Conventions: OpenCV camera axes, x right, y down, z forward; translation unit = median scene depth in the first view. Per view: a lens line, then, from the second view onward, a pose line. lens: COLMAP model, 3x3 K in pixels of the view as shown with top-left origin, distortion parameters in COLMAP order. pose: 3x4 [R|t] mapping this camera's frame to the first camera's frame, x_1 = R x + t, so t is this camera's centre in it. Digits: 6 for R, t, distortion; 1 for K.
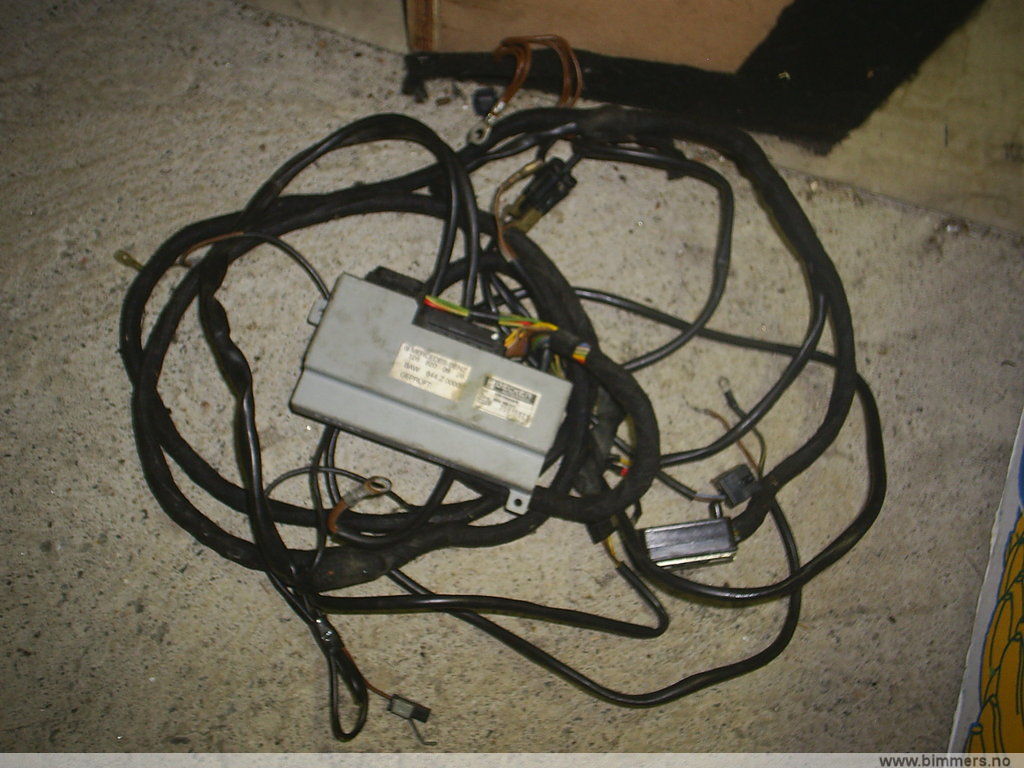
lens RADIAL K [[901.7, 0, 512.9], [0, 901.7, 365.7], [0, 0, 1]] dist [0.108975, -0.235873]
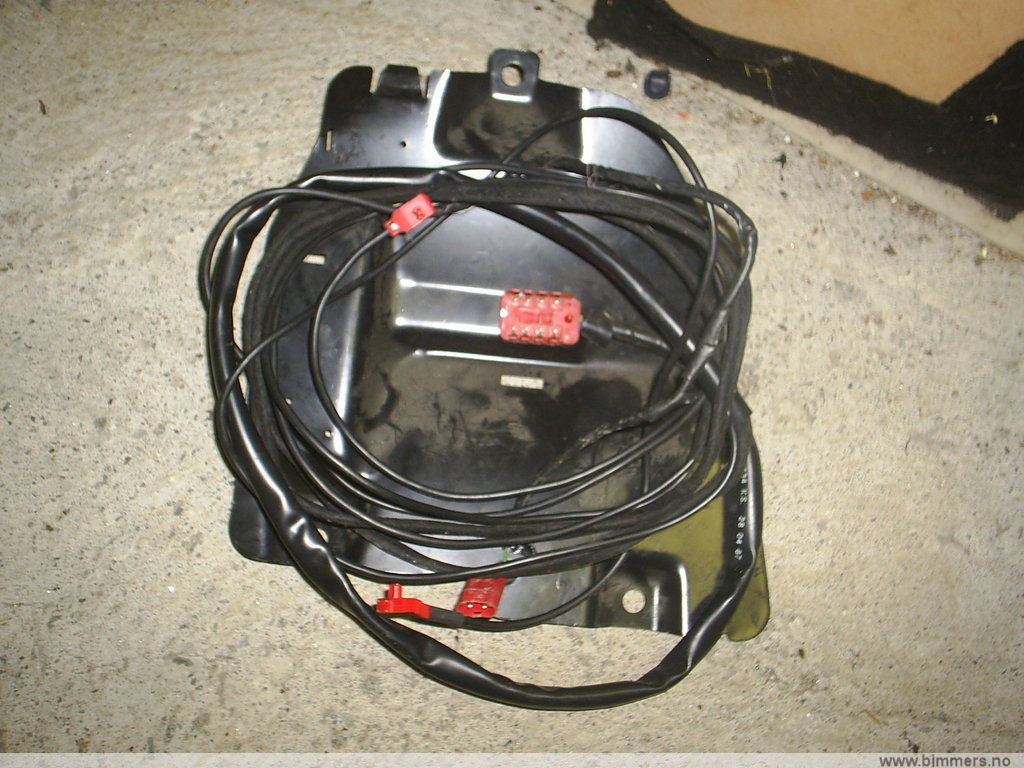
lens RADIAL K [[909.5, 0, 516.2], [0, 909.5, 365.6], [0, 0, 1]] dist [0.104397, -0.223920]
pose [[0.969400, 0.236109, -0.067197, -0.042992], [-0.239328, 0.969912, -0.044641, 0.076394], [0.054635, 0.059357, 0.996741, 0.068257]]
